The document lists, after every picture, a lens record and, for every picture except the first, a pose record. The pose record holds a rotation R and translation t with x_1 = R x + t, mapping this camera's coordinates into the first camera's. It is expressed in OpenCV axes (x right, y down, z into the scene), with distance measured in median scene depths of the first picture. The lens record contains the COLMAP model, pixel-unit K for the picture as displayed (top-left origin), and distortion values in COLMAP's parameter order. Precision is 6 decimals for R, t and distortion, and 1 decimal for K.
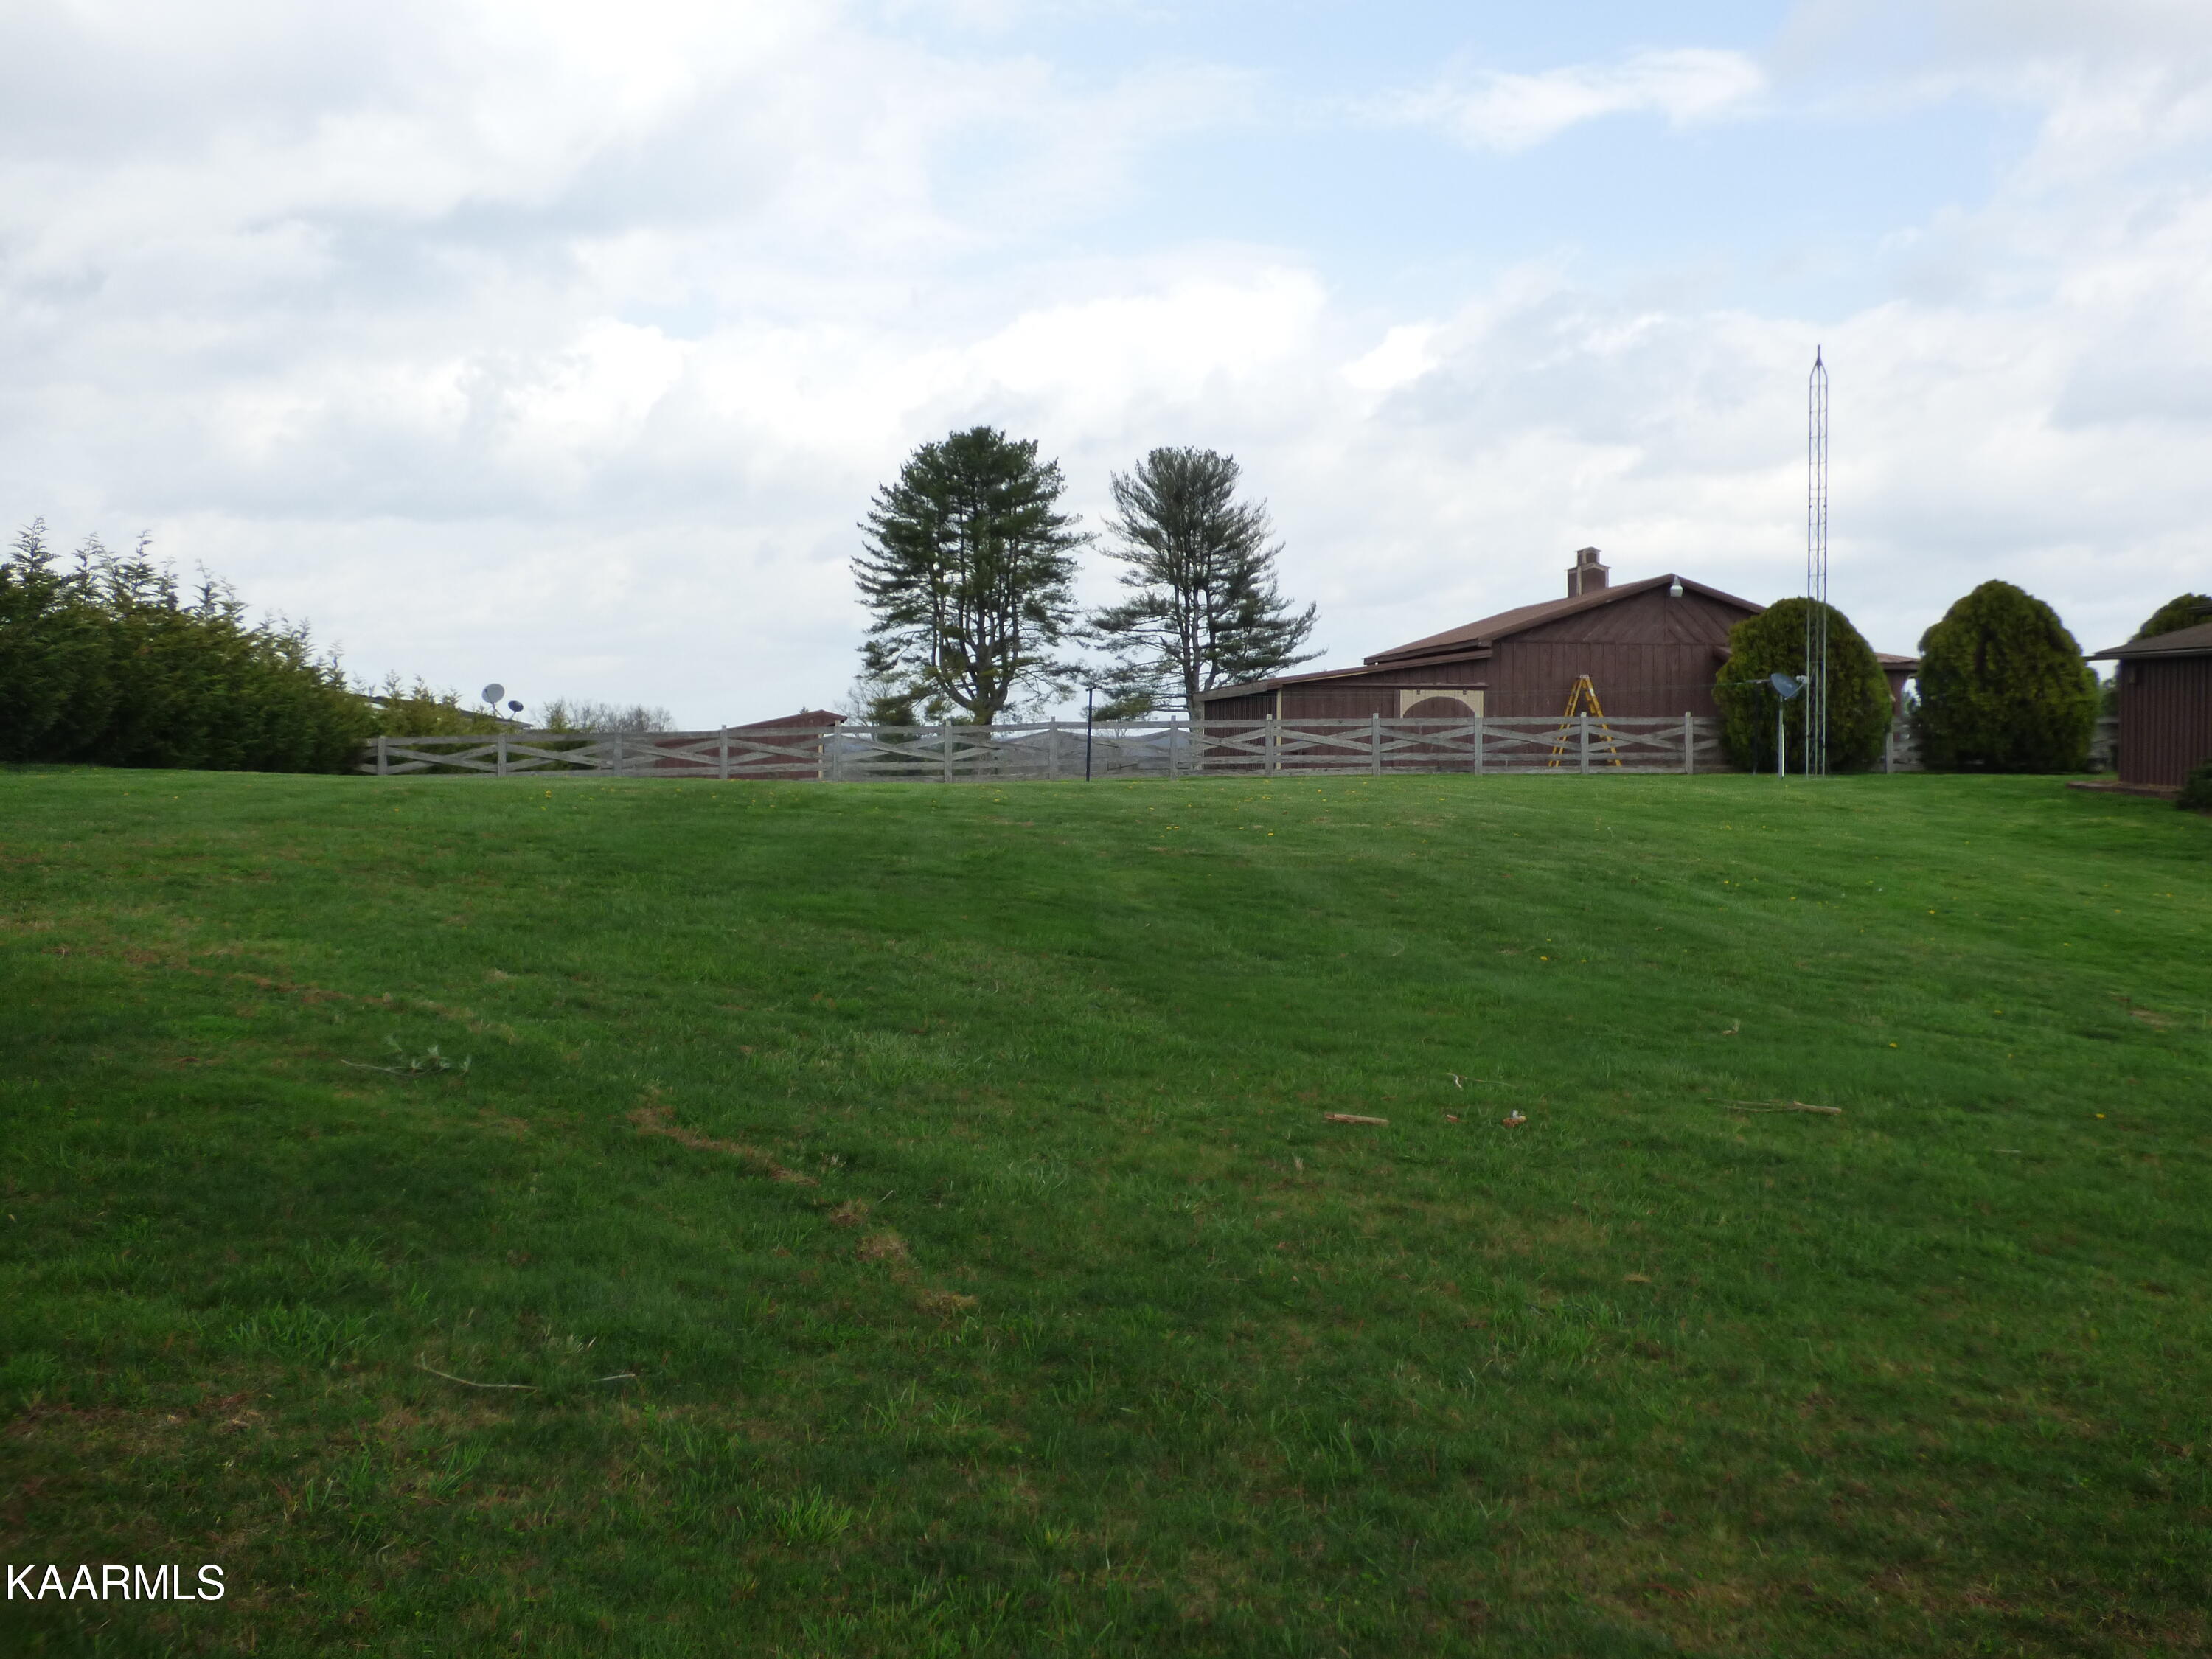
lens RADIAL K [[2303.2, 0, 1106.3], [0, 2303.2, 830.0], [0, 0, 1]] dist [0.009862, 0.000000]
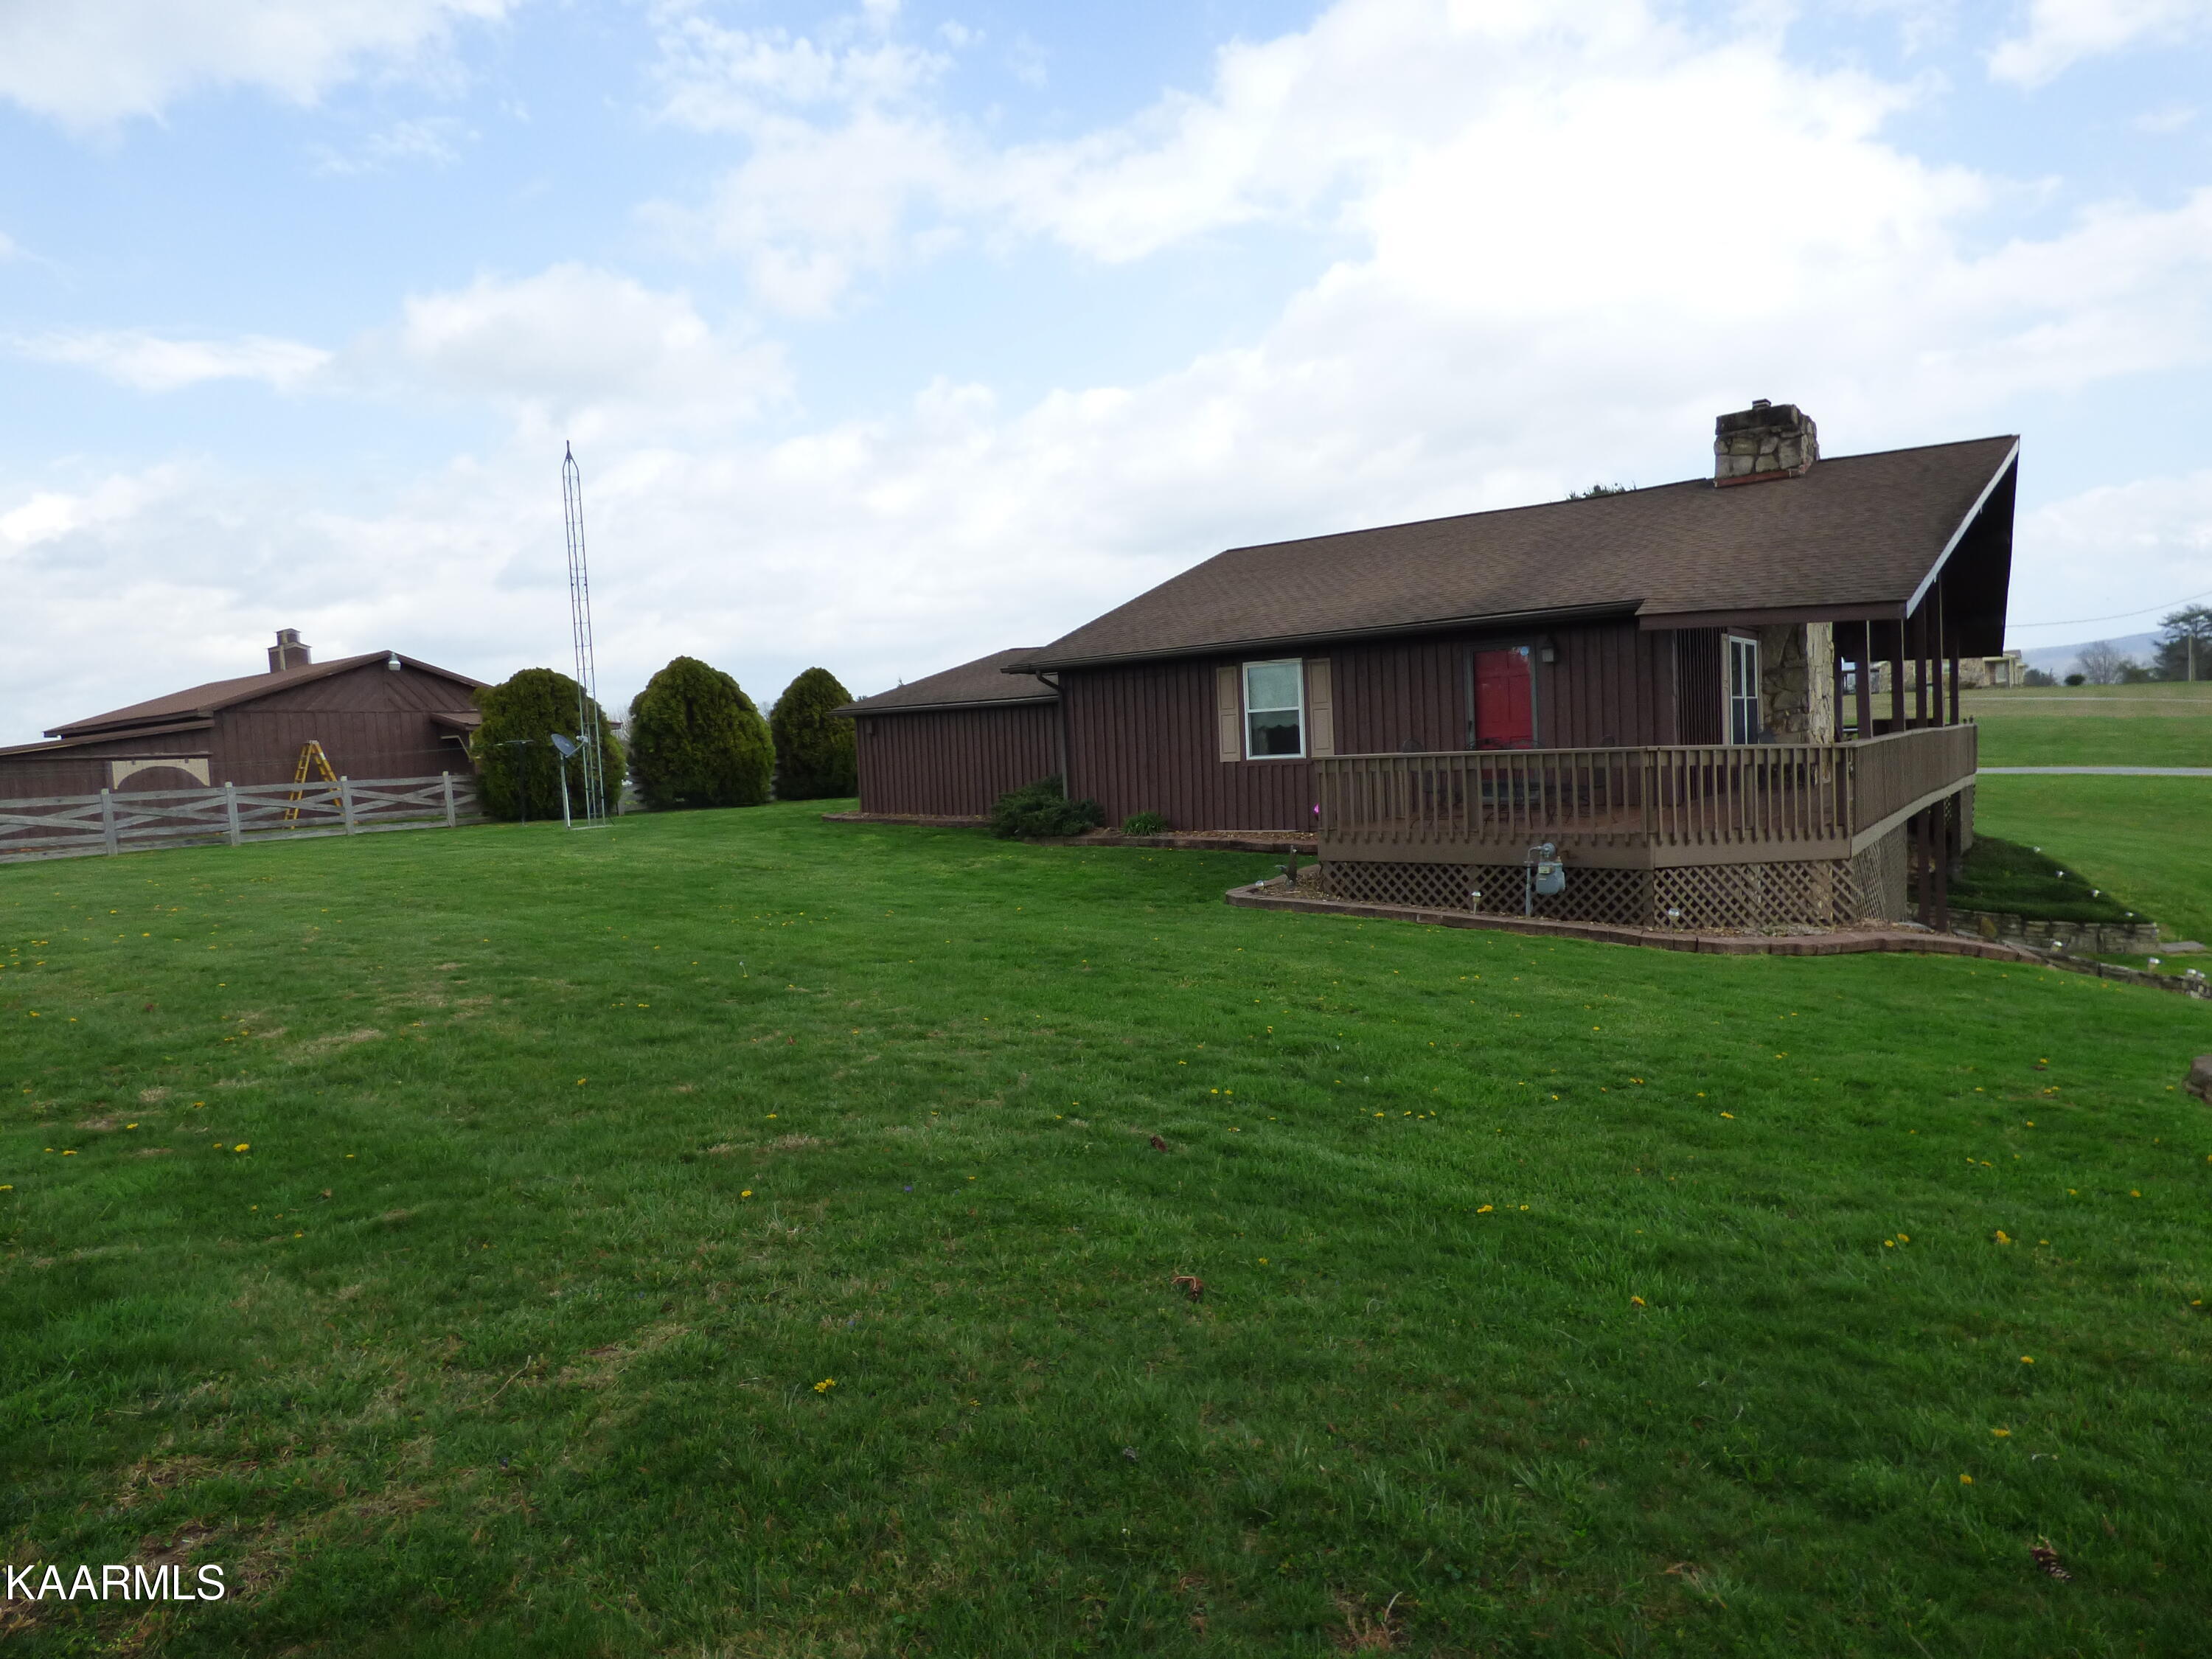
lens RADIAL K [[1385.4, 0, 1112.0], [0, 1385.4, 825.8], [0, 0, 1]] dist [0.008371, 0.000585]
pose [[0.699879, -0.076083, 0.710198, 0.000127], [0.075688, 0.996612, 0.032177, -0.022272], [-0.710240, 0.031233, 0.703266, 0.303227]]
